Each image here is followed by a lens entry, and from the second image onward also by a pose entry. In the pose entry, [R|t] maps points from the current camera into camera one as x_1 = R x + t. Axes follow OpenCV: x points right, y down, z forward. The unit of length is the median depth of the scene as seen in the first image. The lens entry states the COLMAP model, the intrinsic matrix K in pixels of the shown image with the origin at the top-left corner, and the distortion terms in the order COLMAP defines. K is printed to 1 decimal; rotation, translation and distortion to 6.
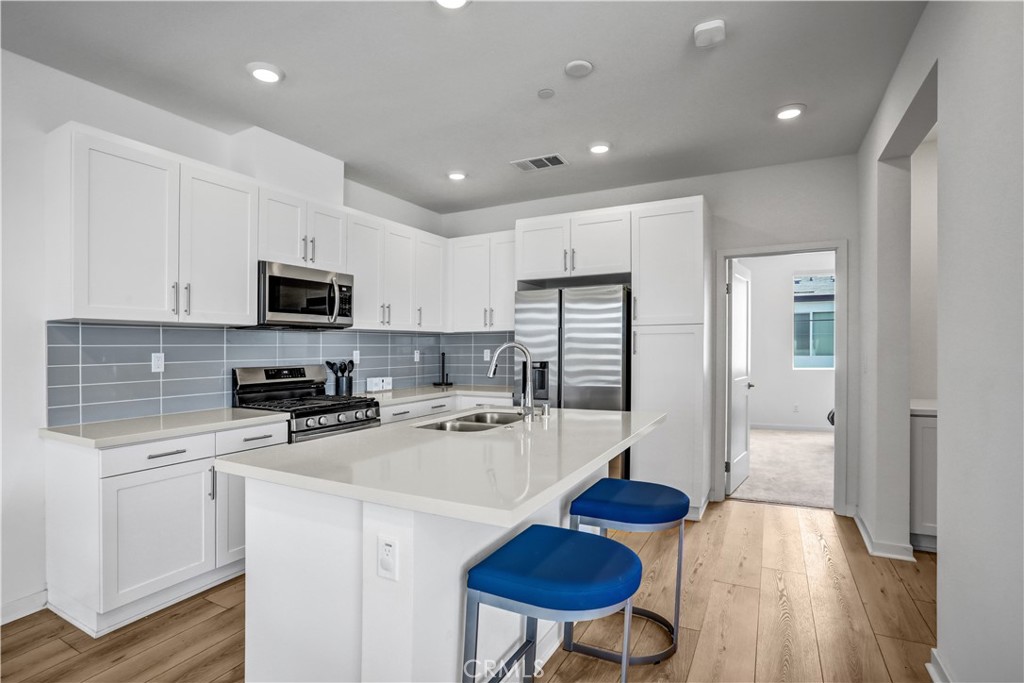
lens RADIAL K [[504.7, 0, 509.4], [0, 504.7, 346.4], [0, 0, 1]] dist [-0.063075, 0.019331]
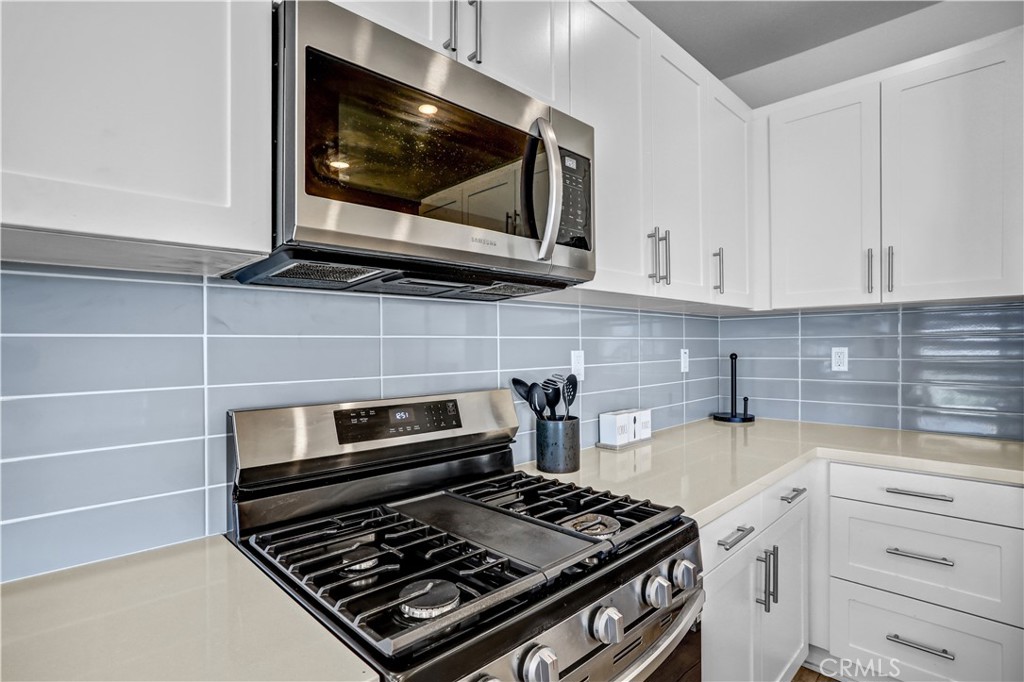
lens RADIAL K [[504.7, 0, 519.3], [0, 504.7, 345.5], [0, 0, 1]] dist [-0.063075, 0.019331]
pose [[0.956045, 0.002709, -0.293206, -0.261894], [0.000241, 0.999950, 0.010025, 0.000698], [0.293219, -0.009655, 0.955997, 0.666603]]
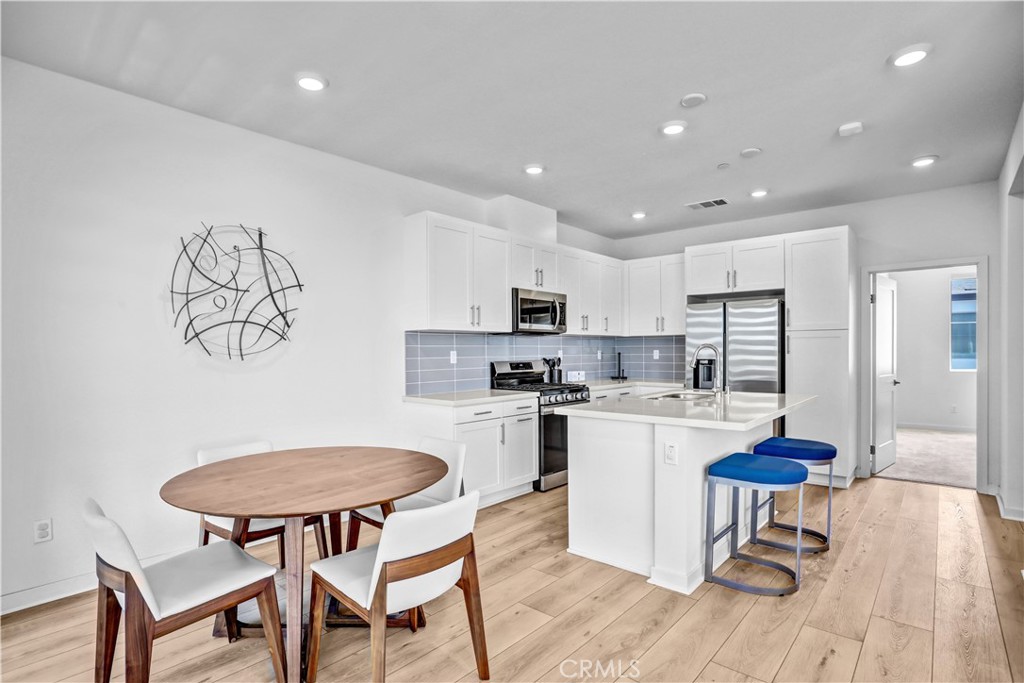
lens RADIAL K [[504.7, 0, 514.0], [0, 504.7, 341.1], [0, 0, 1]] dist [-0.063075, 0.019331]
pose [[0.972885, -0.001890, -0.231281, -0.134125], [-0.001491, 0.999895, -0.014440, 0.004184], [0.231284, 0.014393, 0.972780, -0.367665]]
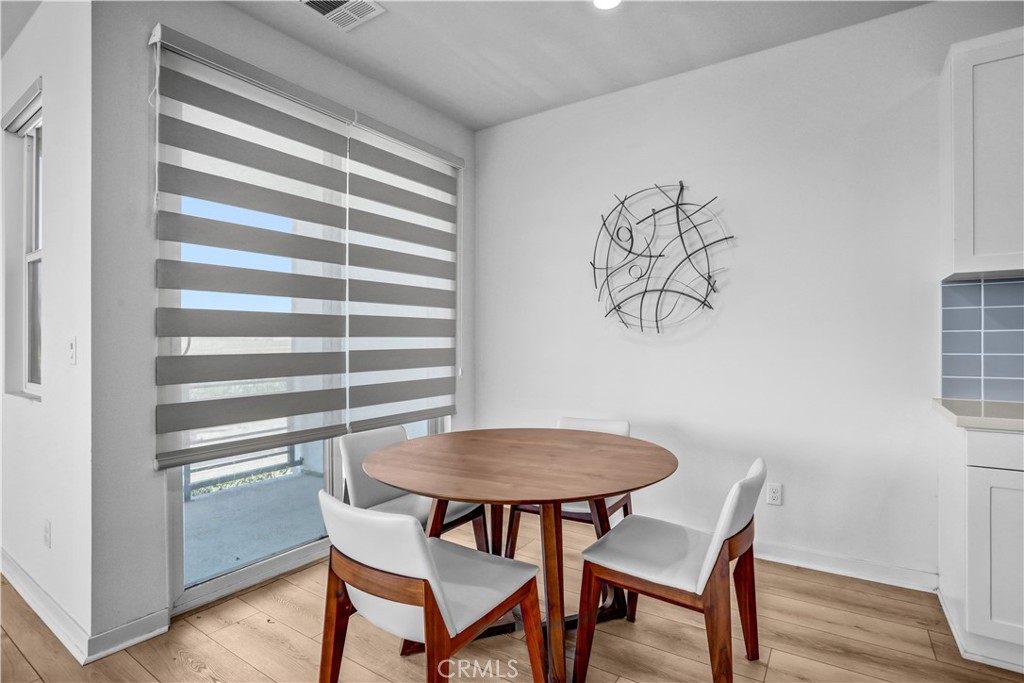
lens RADIAL K [[504.7, 0, 519.2], [0, 504.7, 340.1], [0, 0, 1]] dist [-0.063075, 0.019331]
pose [[-0.104649, 0.014466, -0.994404, 0.021420], [0.010966, 0.999850, 0.013392, 0.024116], [0.994449, -0.009504, -0.104792, 0.198798]]
